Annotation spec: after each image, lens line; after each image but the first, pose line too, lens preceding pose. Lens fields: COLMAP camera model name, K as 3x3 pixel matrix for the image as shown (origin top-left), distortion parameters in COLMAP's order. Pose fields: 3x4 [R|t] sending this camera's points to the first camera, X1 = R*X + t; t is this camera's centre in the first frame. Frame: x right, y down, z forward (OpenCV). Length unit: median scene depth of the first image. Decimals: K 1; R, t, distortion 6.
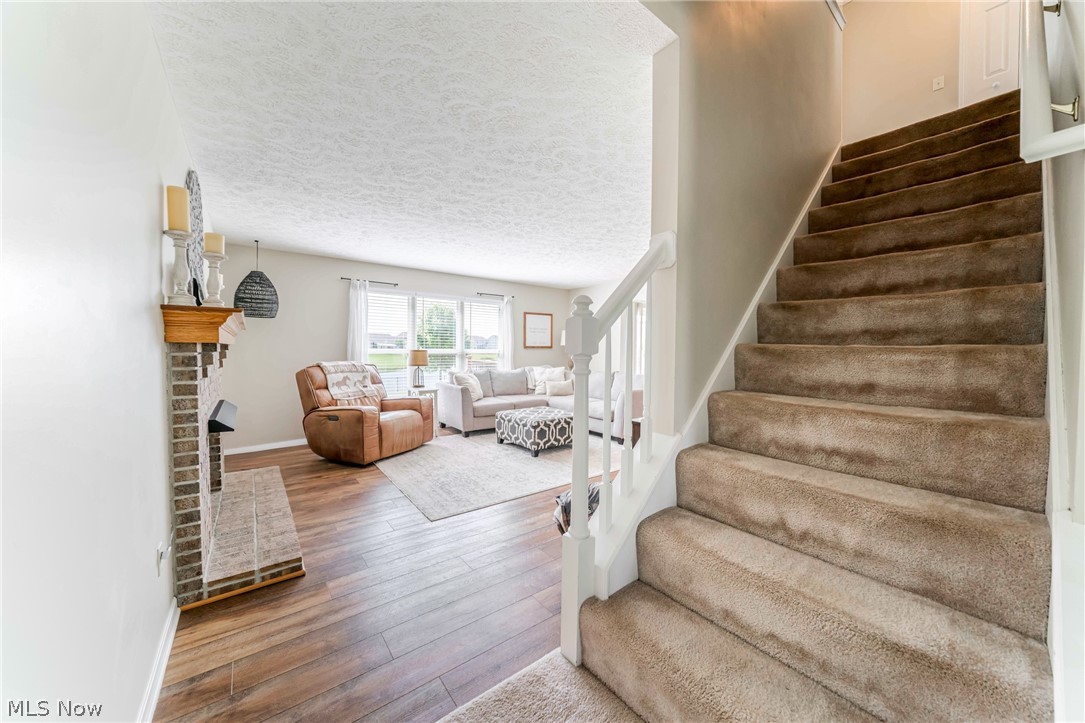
lens RADIAL K [[380.0, 0, 540.9], [0, 380.0, 351.6], [0, 0, 1]] dist [-0.020221, 0.001598]
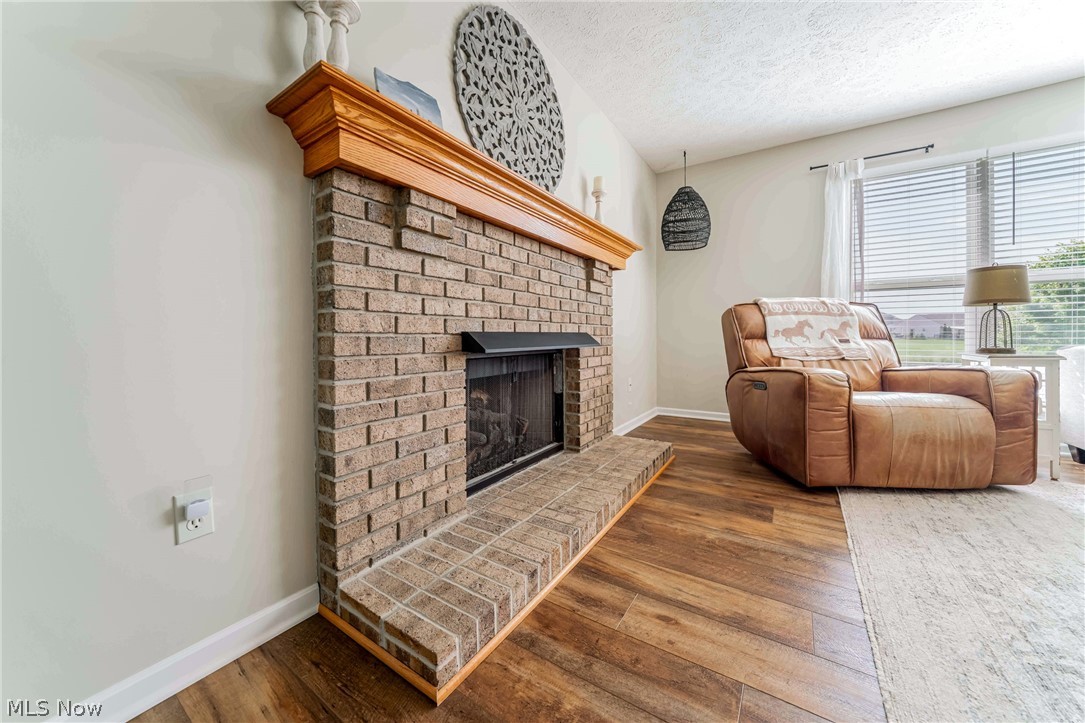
lens RADIAL K [[380.0, 0, 552.7], [0, 380.0, 345.1], [0, 0, 1]] dist [-0.020221, 0.001598]
pose [[0.327387, 0.001334, -0.944889, -0.110670], [-0.000994, 0.999999, 0.001067, 0.107955], [0.944890, 0.000590, 0.327388, 0.485924]]
